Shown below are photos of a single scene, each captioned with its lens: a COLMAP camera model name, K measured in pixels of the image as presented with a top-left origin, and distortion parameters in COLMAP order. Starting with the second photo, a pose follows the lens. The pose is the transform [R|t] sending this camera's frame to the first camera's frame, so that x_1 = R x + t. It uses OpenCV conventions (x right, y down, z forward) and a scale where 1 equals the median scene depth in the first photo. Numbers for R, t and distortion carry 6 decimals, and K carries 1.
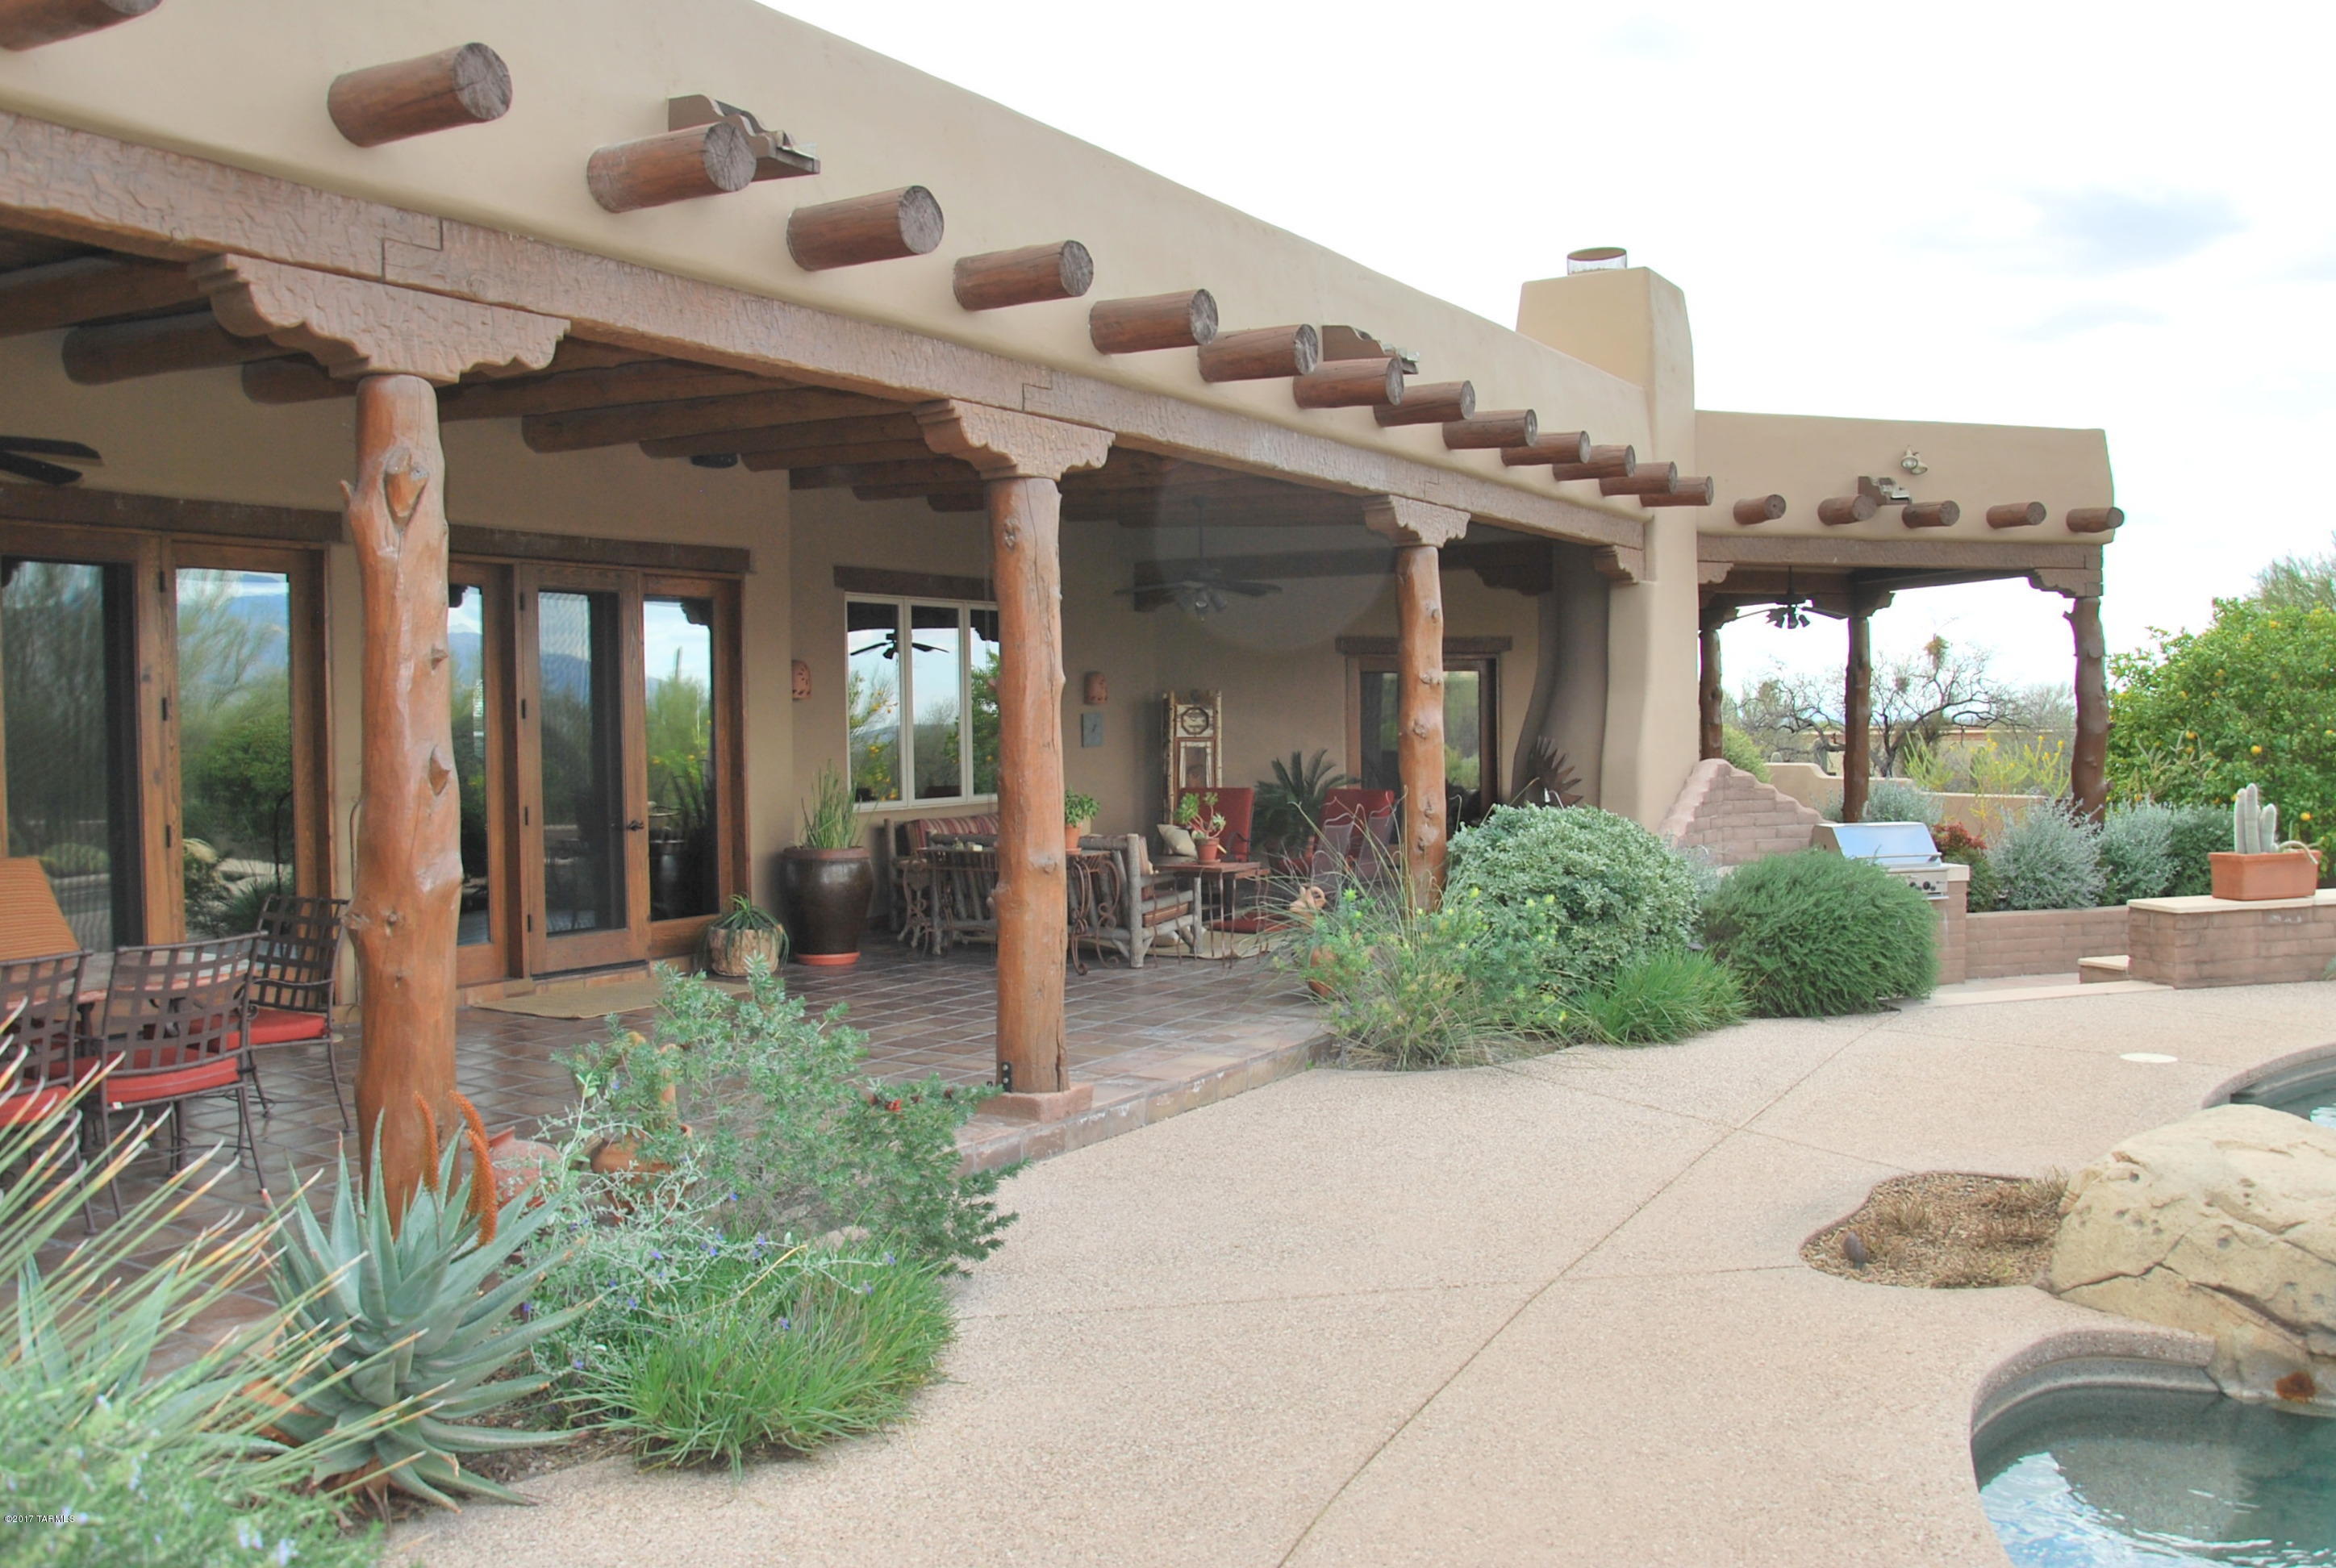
lens RADIAL K [[1917.3, 0, 1172.5], [0, 1917.3, 774.2], [0, 0, 1]] dist [-0.137878, 0.120570]
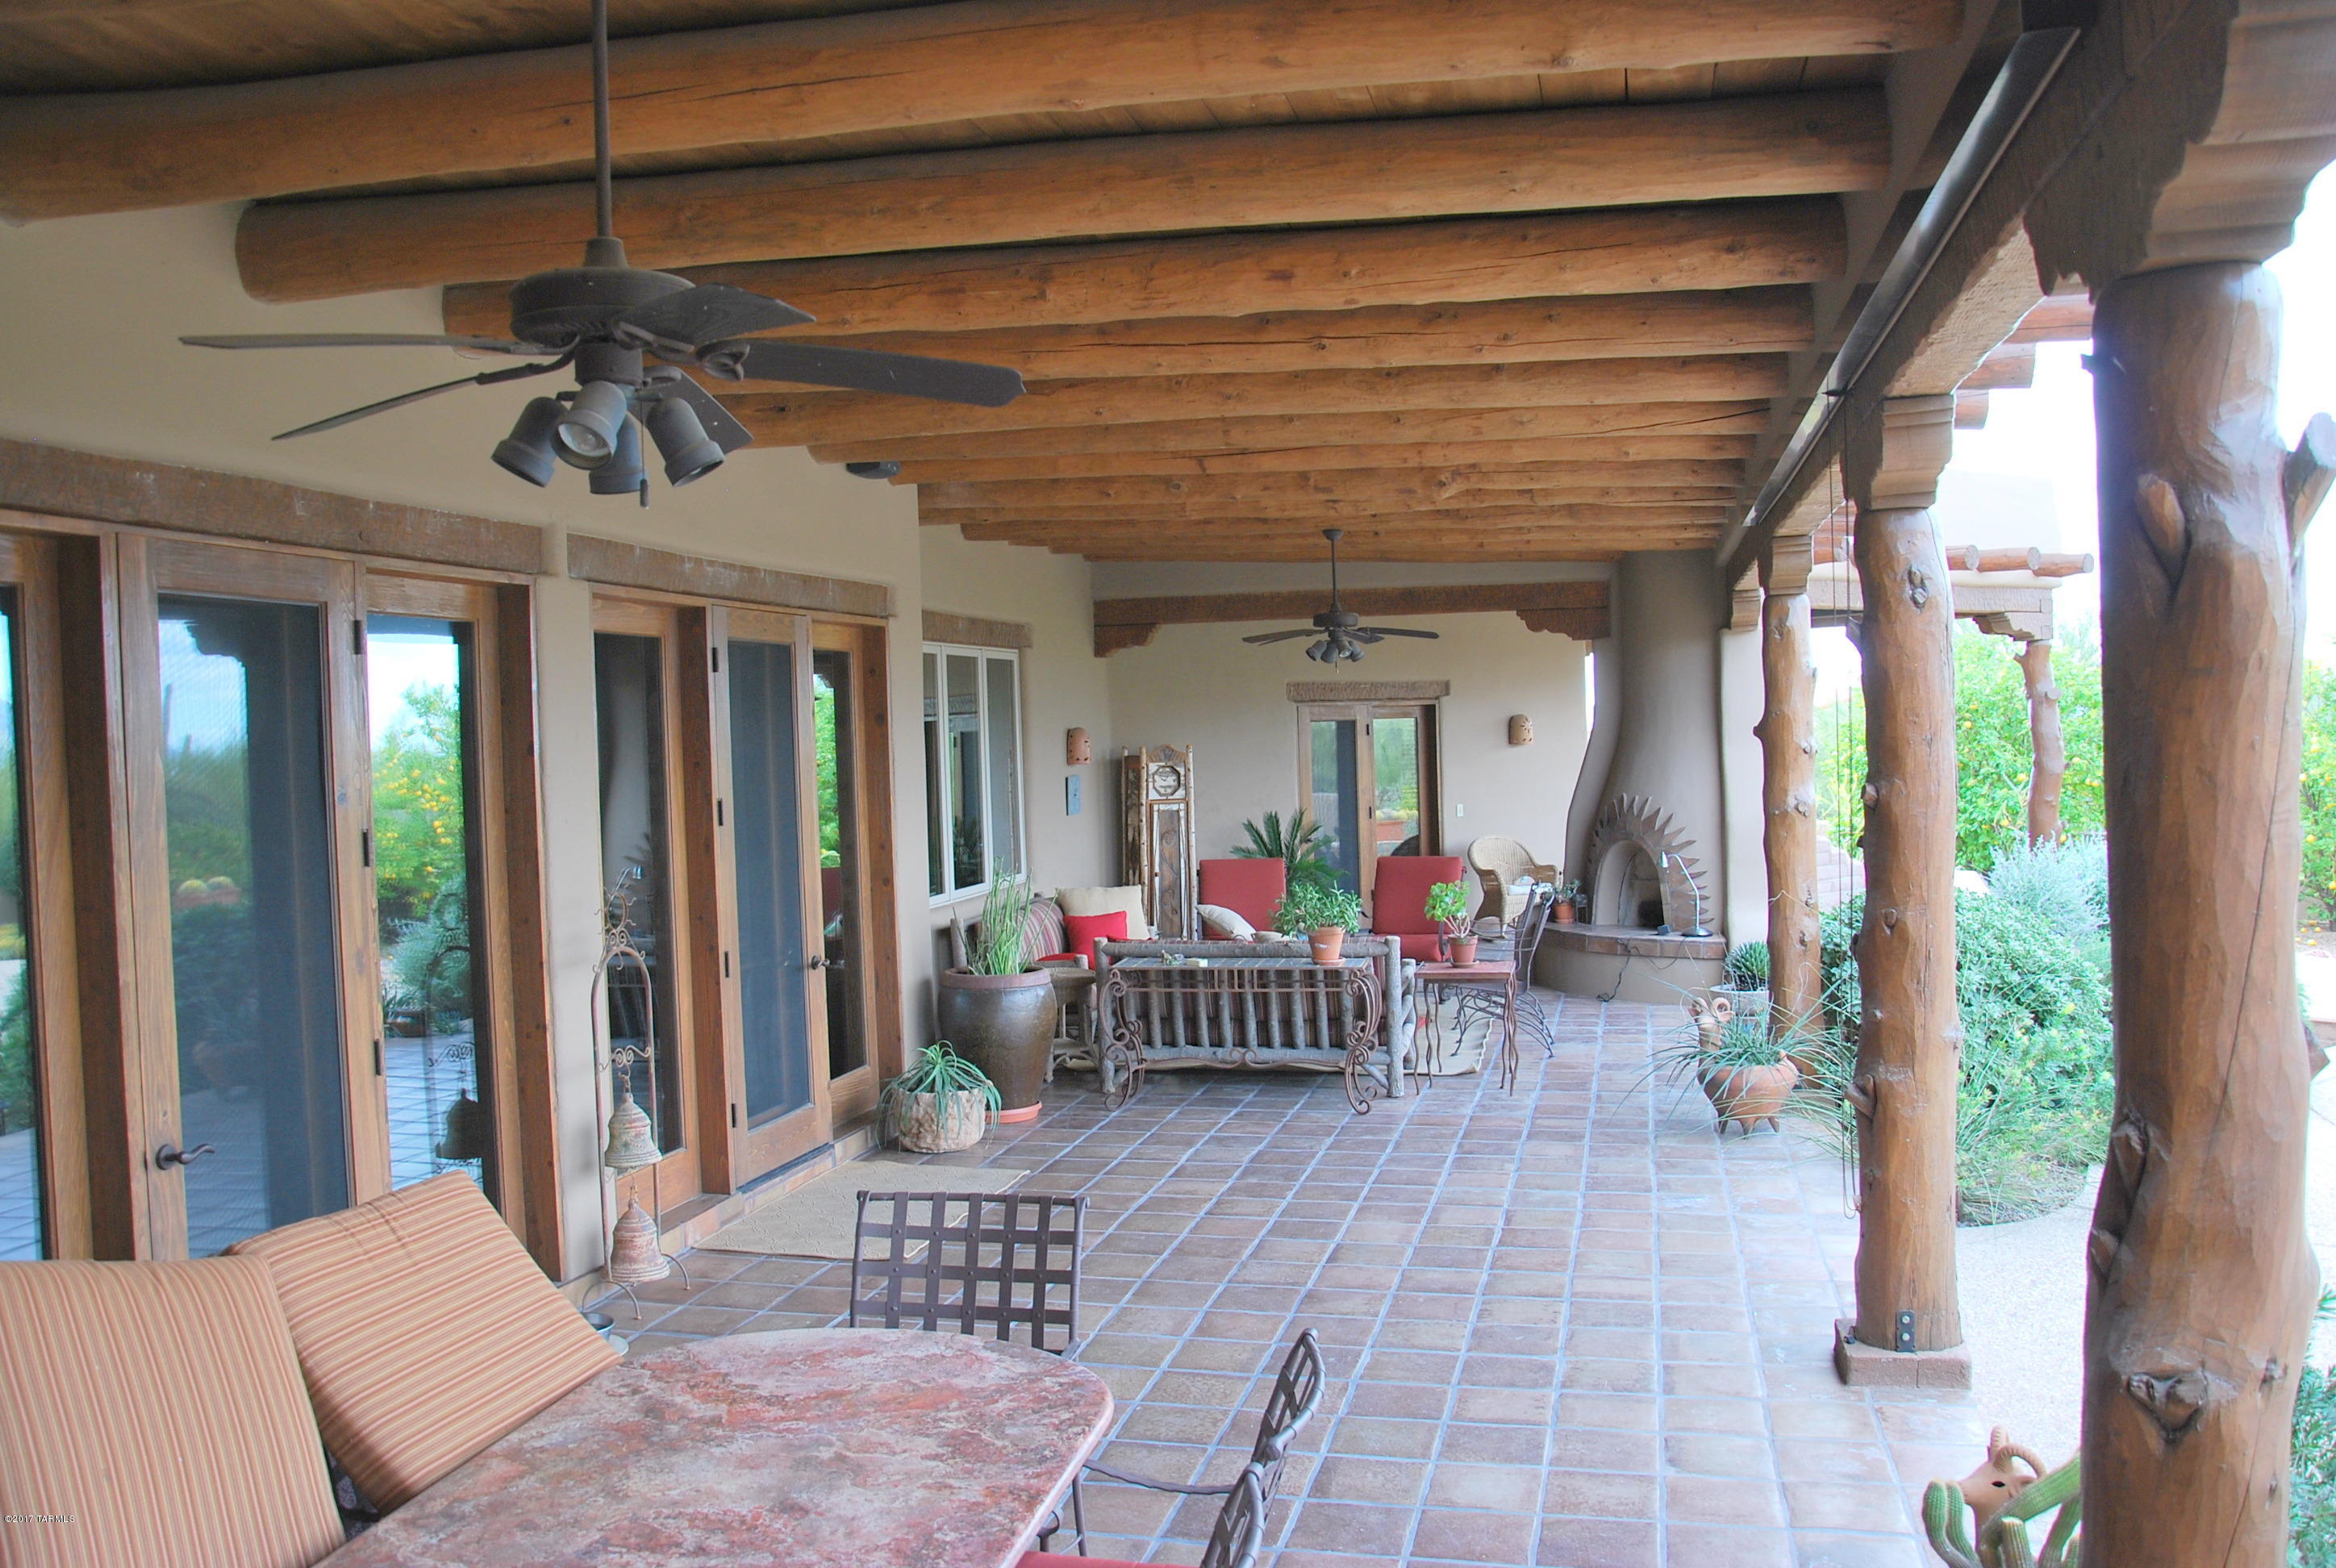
lens RADIAL K [[1849.3, 0, 1175.4], [0, 1849.3, 781.0], [0, 0, 1]] dist [-0.132069, 0.104483]
pose [[0.952819, -0.024003, 0.302589, -0.268169], [0.026193, 0.999652, -0.003180, -0.027481], [-0.302407, 0.010955, 0.953116, 0.207200]]
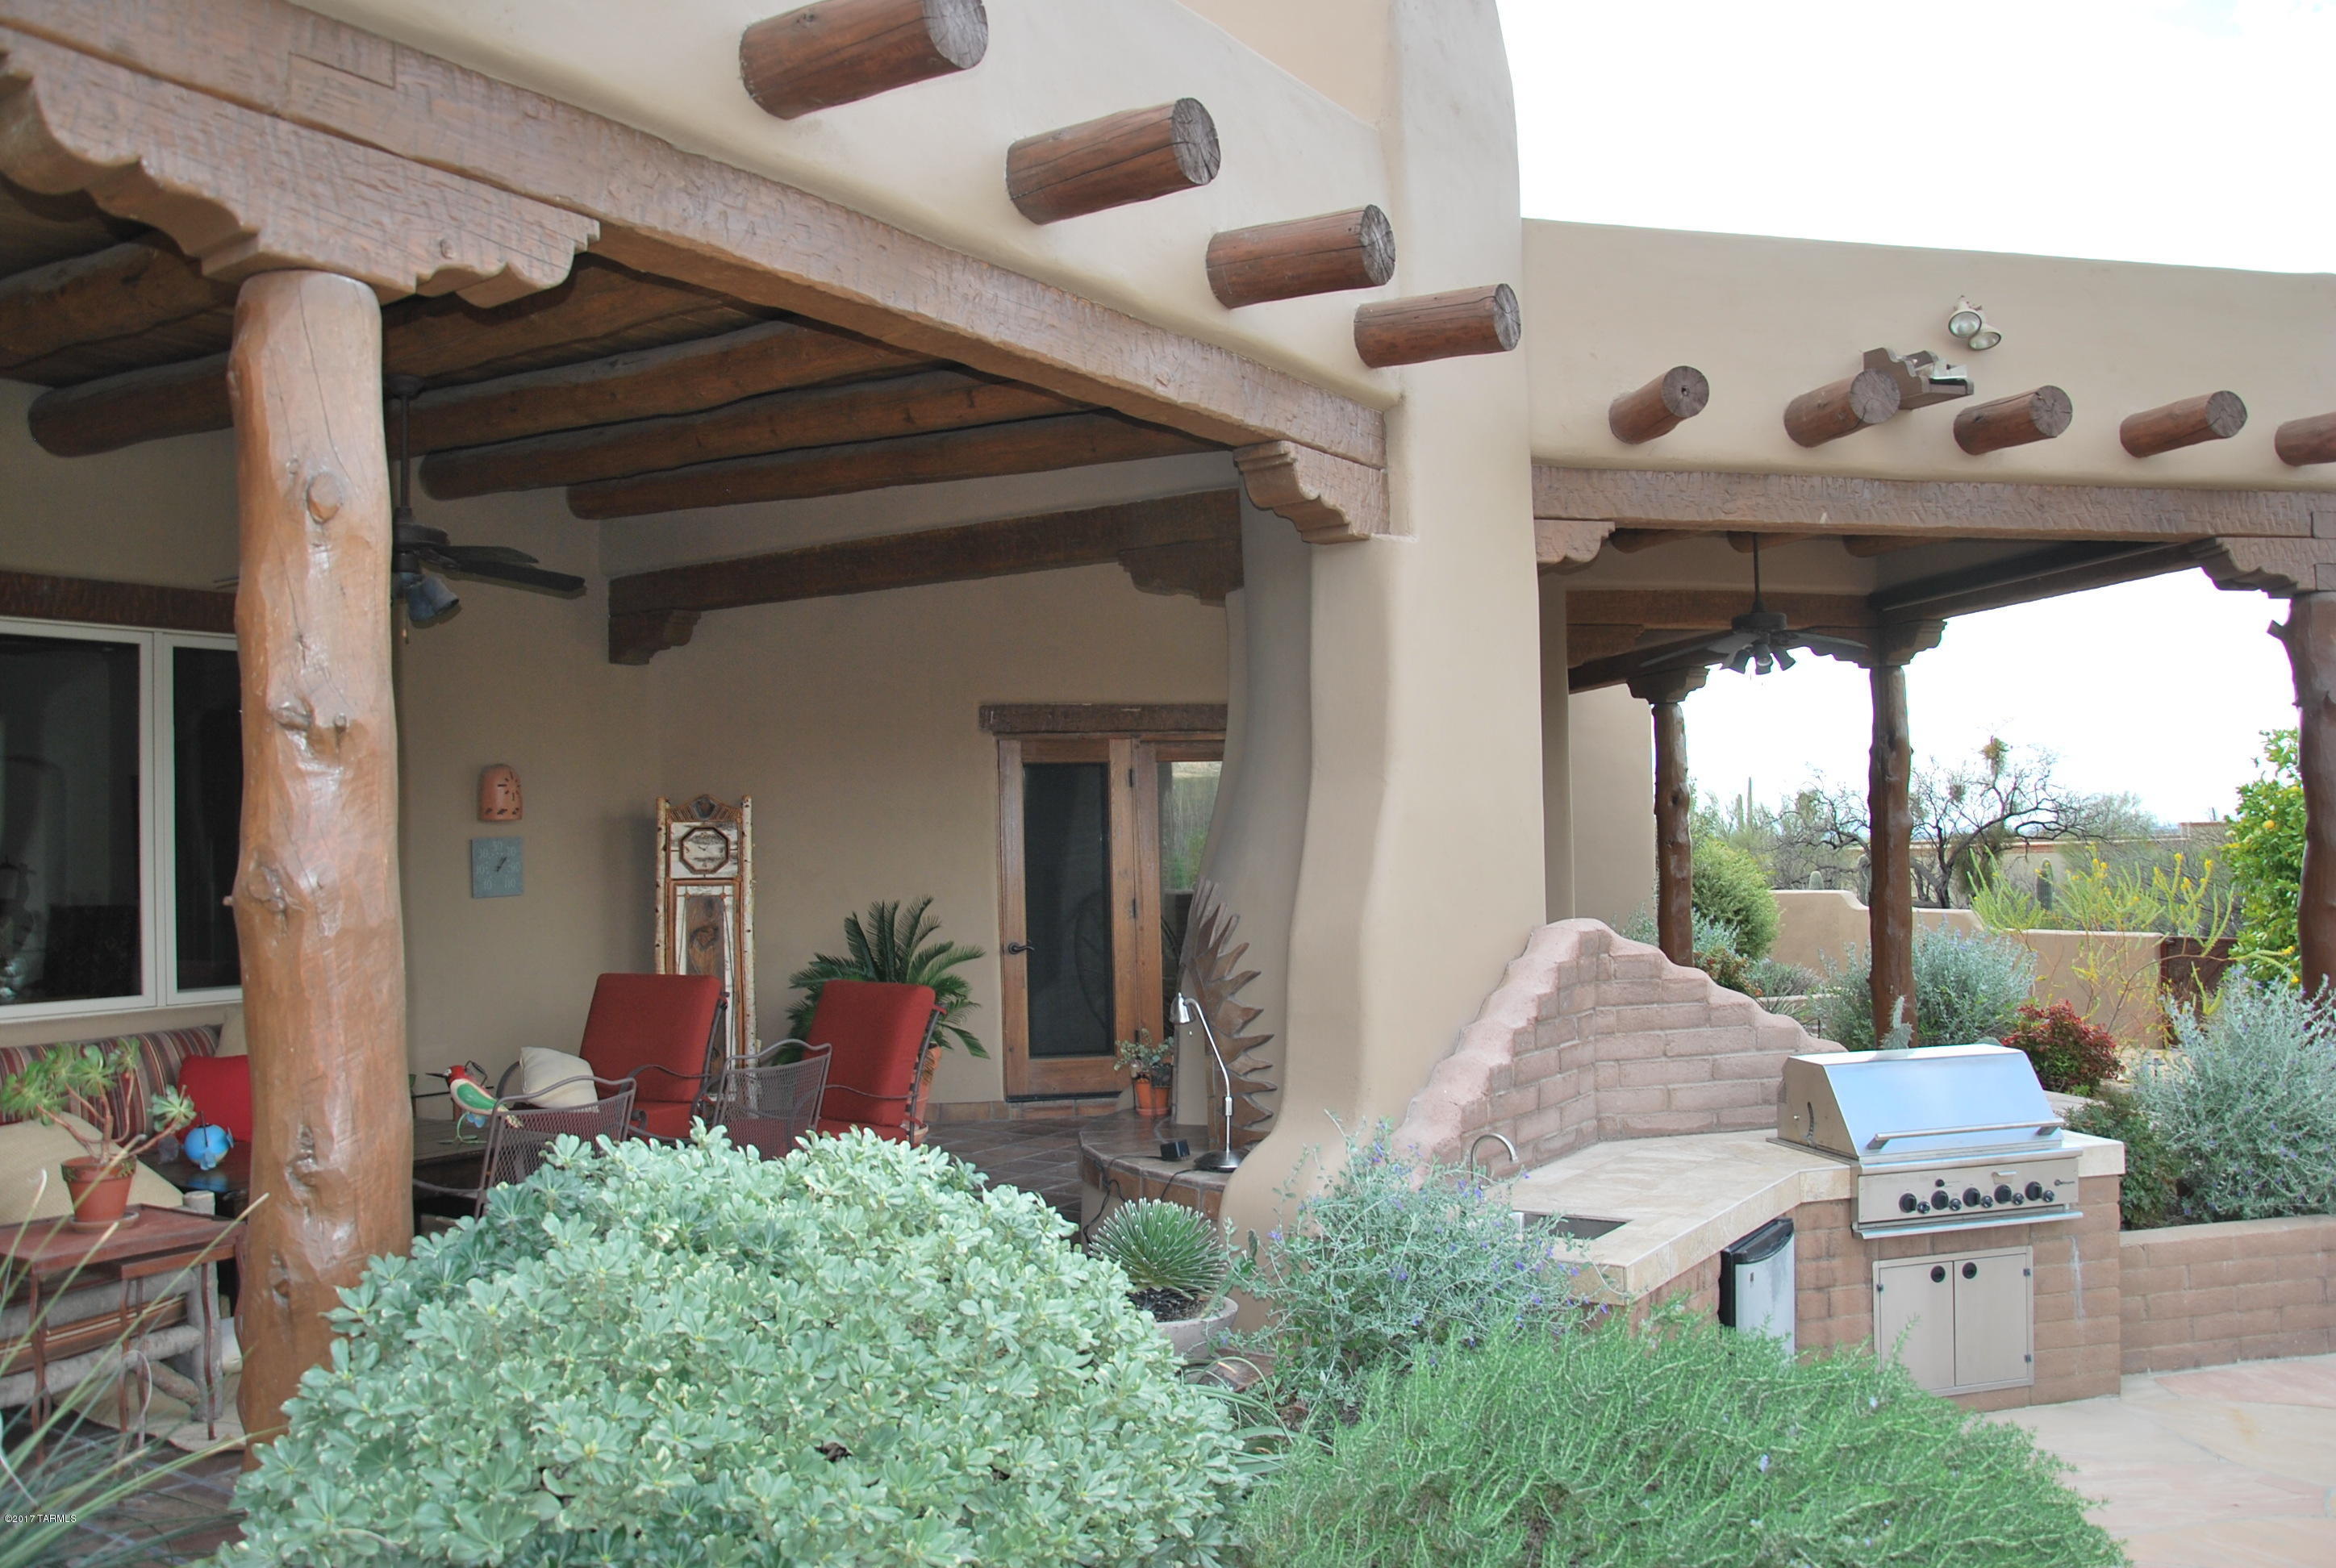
lens RADIAL K [[1849.3, 0, 1175.4], [0, 1849.3, 781.0], [0, 0, 1]] dist [-0.132069, 0.104483]
pose [[0.999236, -0.011653, -0.037315, 0.192287], [0.009335, 0.998051, -0.061698, -0.014563], [0.037961, 0.061302, 0.997397, 0.504358]]
